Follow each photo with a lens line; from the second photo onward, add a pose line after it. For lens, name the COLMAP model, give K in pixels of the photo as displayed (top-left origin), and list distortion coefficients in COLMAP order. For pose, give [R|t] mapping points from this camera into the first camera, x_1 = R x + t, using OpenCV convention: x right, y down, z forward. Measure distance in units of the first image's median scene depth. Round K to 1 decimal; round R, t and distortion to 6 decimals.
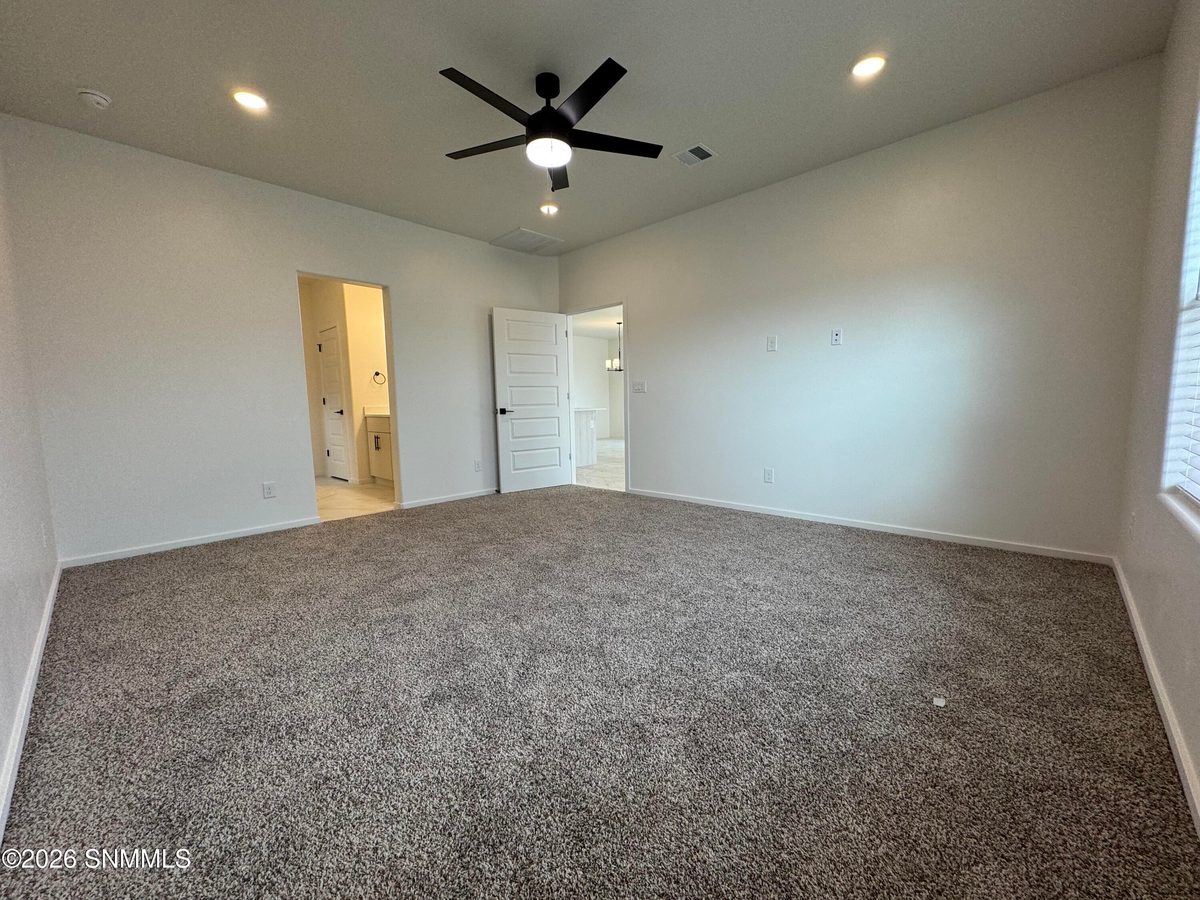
lens RADIAL K [[477.3, 0, 599.9], [0, 477.3, 449.6], [0, 0, 1]] dist [-0.001322, -0.000585]
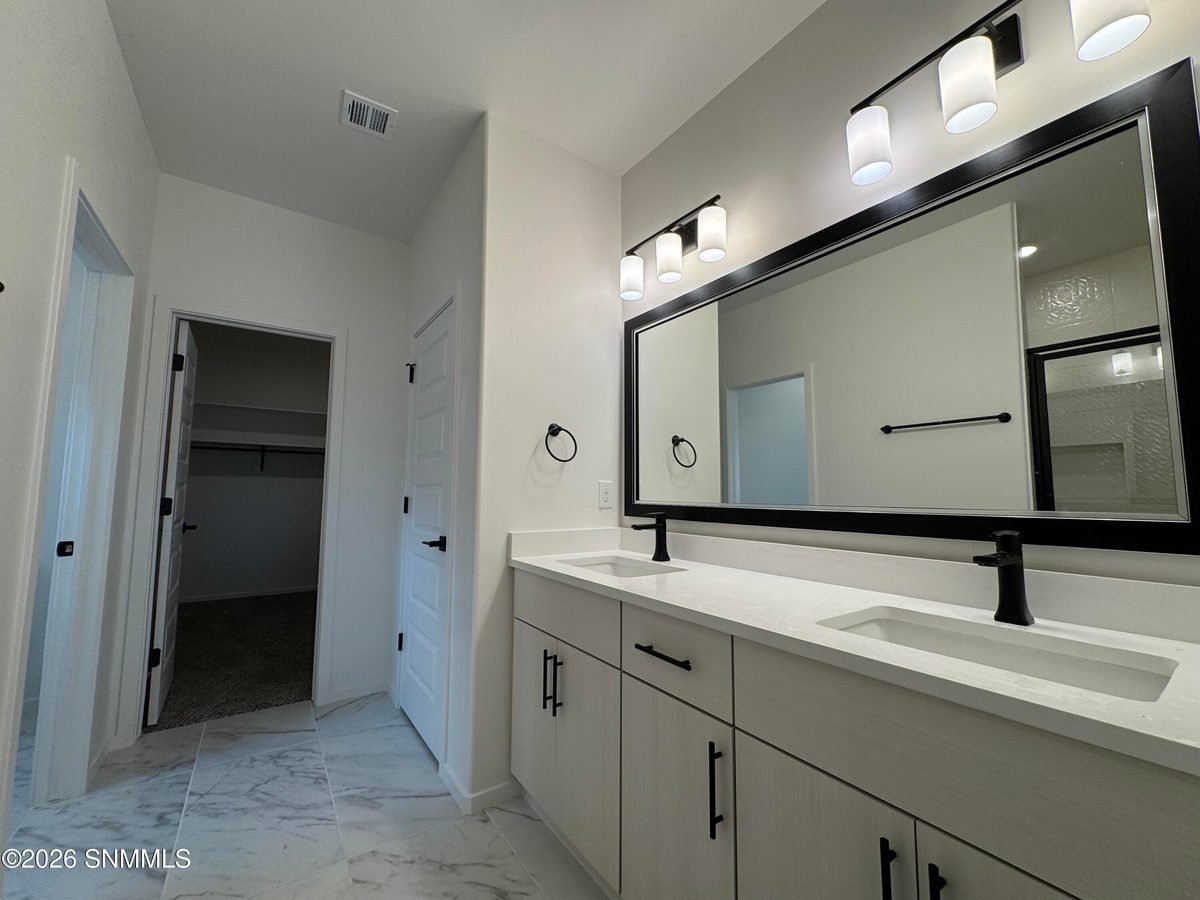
lens RADIAL K [[477.3, 0, 604.0], [0, 477.3, 450.6], [0, 0, 1]] dist [-0.001322, -0.000585]
pose [[0.982044, 0.008104, -0.188475, -0.366255], [-0.044447, 0.980891, -0.189411, -0.084159], [0.183339, 0.194387, 0.963639, 0.683277]]
